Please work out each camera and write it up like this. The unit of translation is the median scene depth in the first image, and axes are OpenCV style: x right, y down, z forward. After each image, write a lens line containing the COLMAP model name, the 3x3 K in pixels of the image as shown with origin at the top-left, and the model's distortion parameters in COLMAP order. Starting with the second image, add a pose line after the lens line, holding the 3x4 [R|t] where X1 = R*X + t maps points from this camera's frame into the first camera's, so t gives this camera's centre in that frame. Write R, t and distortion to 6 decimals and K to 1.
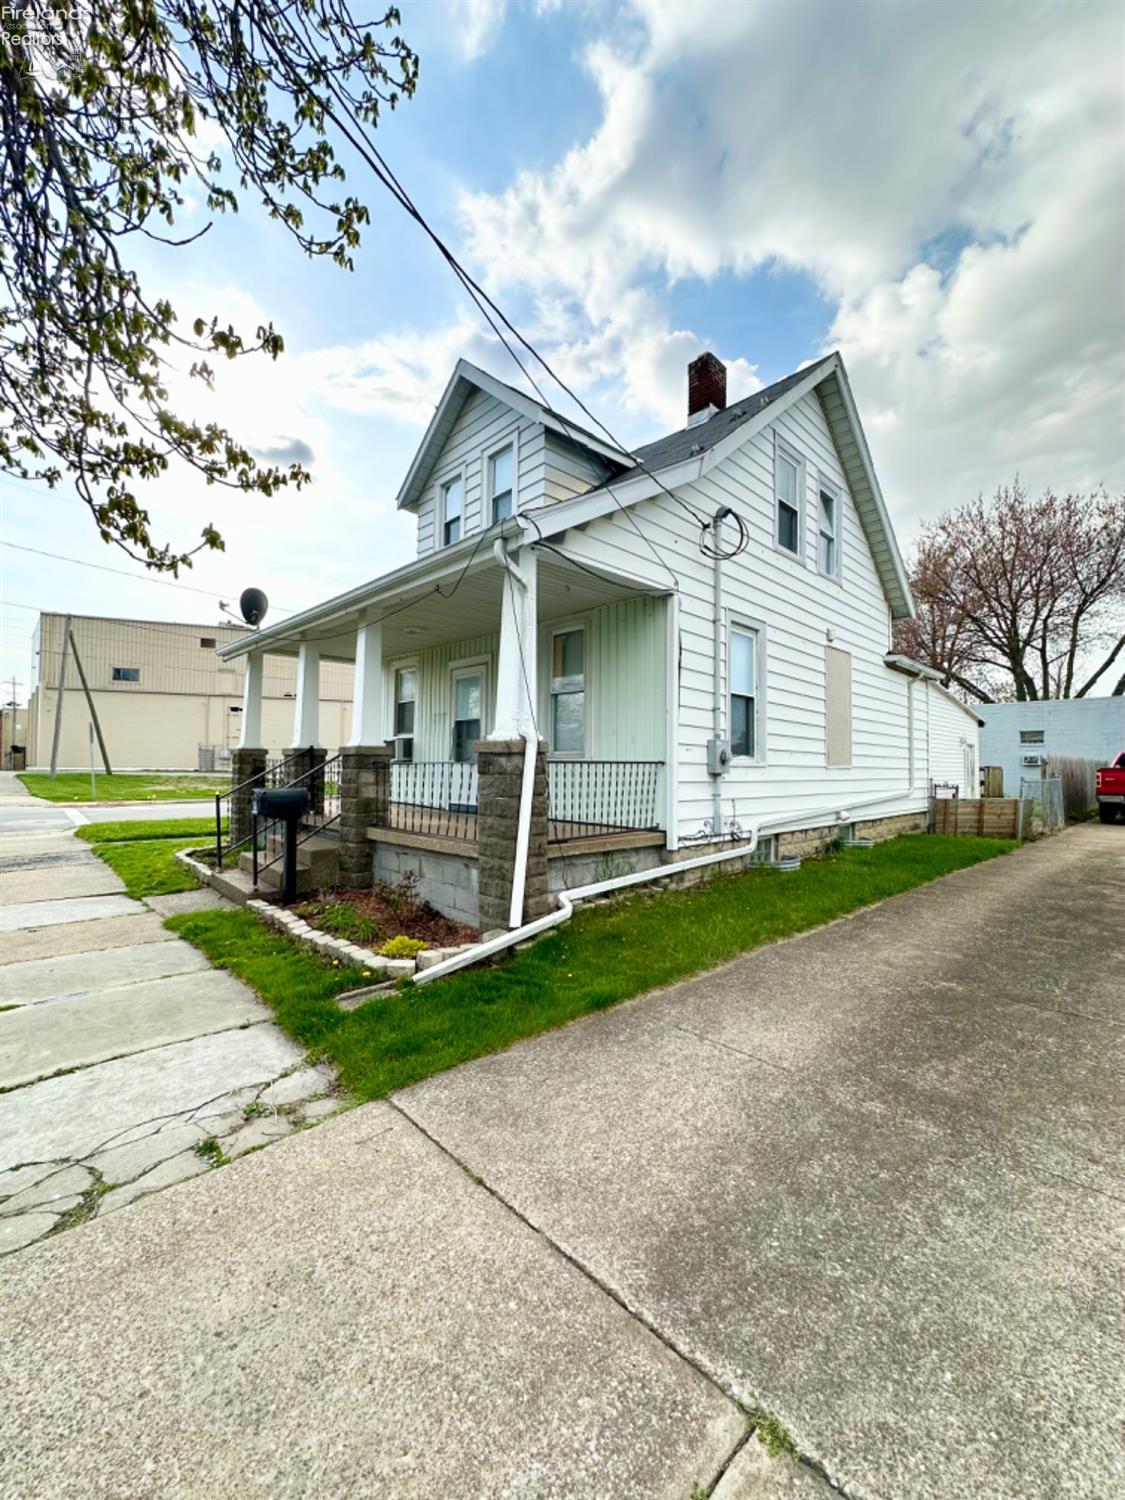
lens RADIAL K [[591.8, 0, 566.9], [0, 591.8, 743.5], [0, 0, 1]] dist [-0.003579, -0.000921]
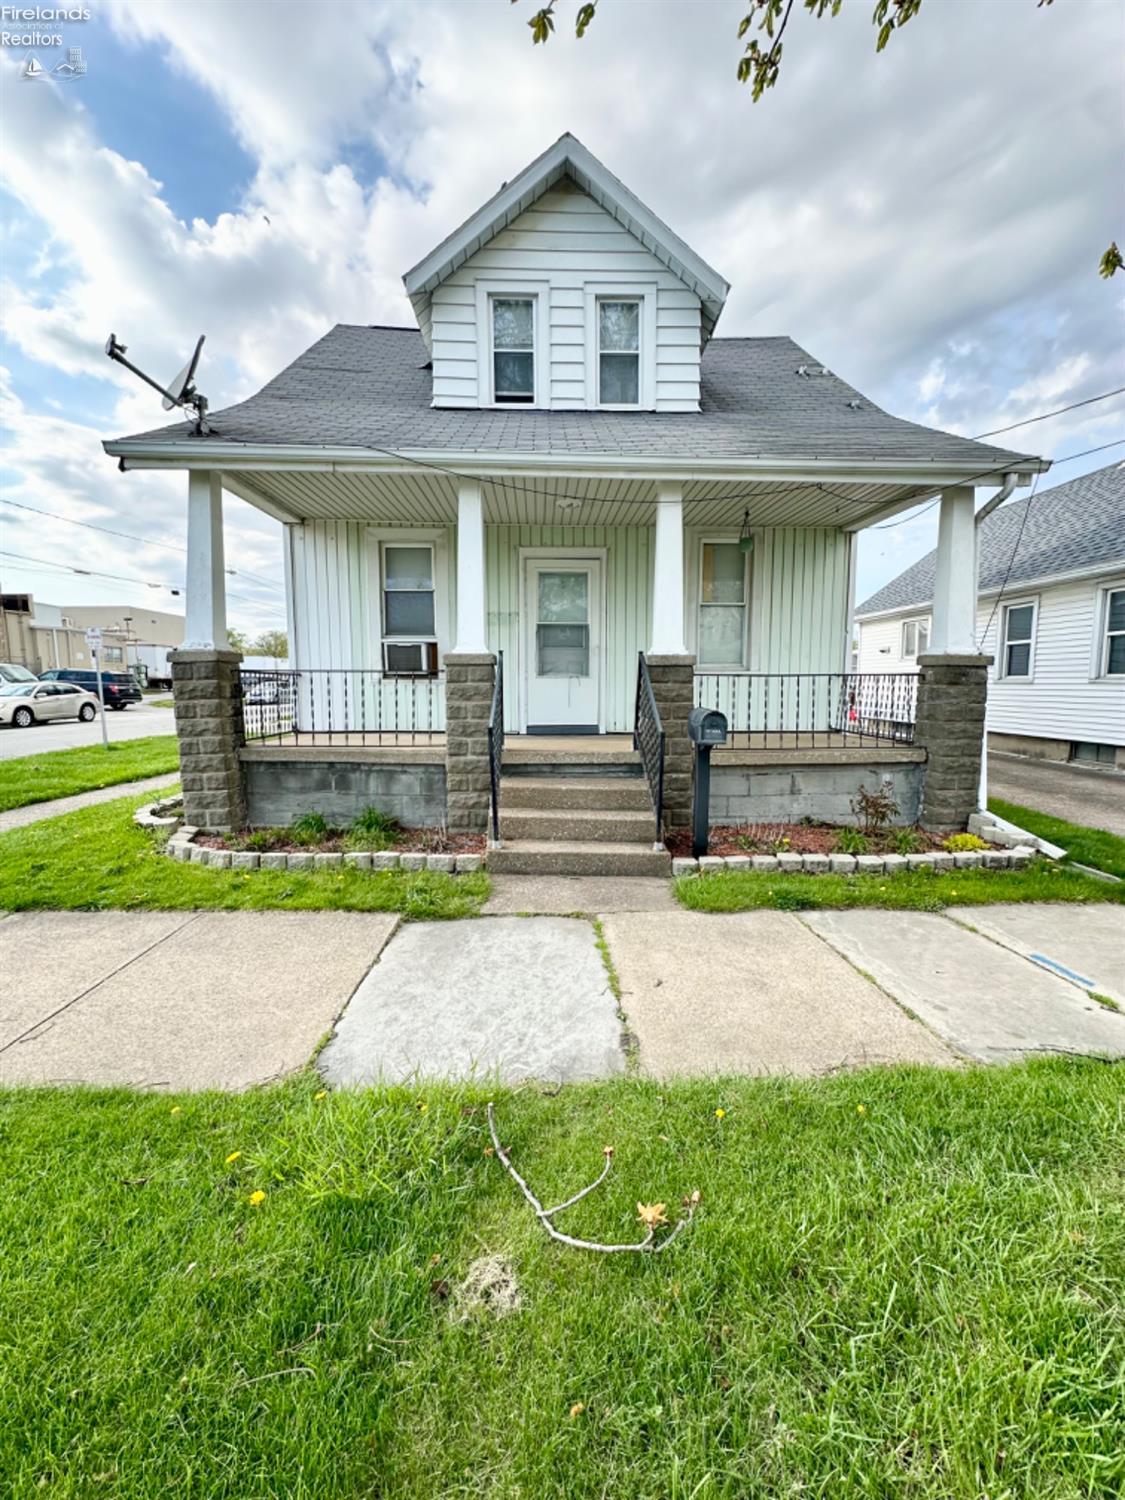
lens RADIAL K [[591.8, 0, 566.1], [0, 591.8, 748.6], [0, 0, 1]] dist [-0.003579, -0.000921]
pose [[0.672739, -0.089464, 0.734452, -0.778945], [-0.019564, 0.990165, 0.138532, 0.017616], [-0.739622, -0.107565, 0.664372, 0.421680]]
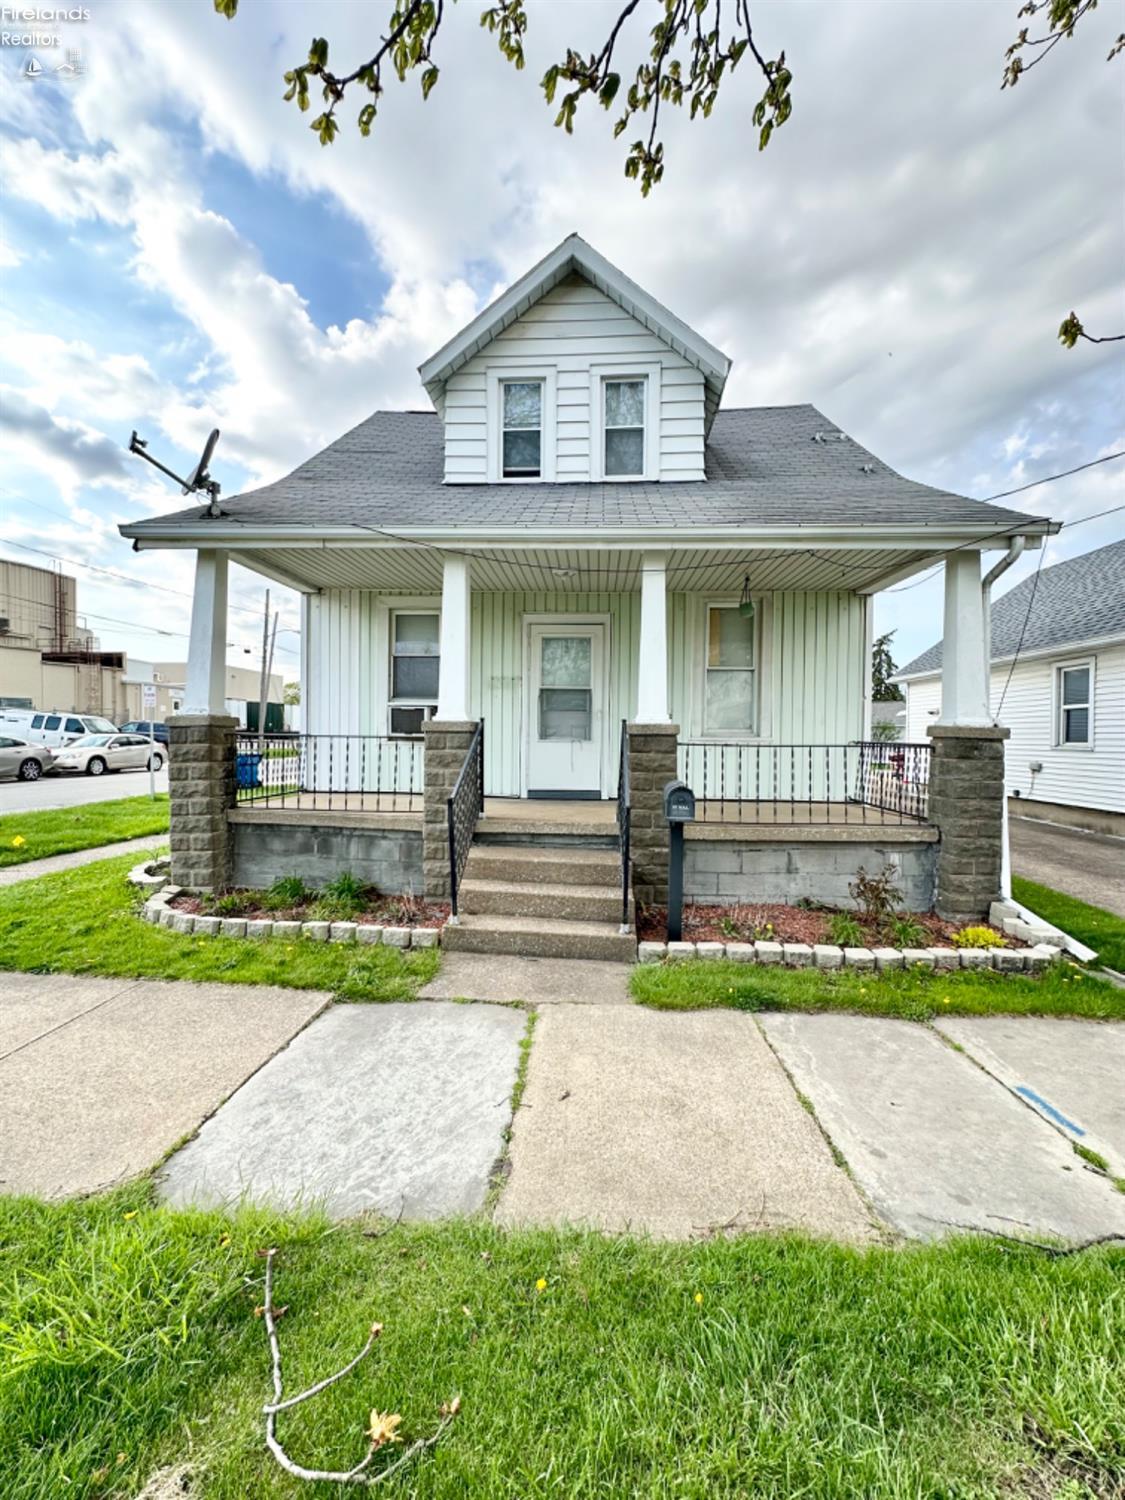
lens RADIAL K [[591.8, 0, 567.6], [0, 591.8, 749.7], [0, 0, 1]] dist [-0.003579, -0.000921]
pose [[0.740287, -0.013758, 0.672150, -0.713447], [-0.028968, 0.998209, 0.052337, 0.002518], [-0.671667, -0.058216, 0.738563, 0.379471]]
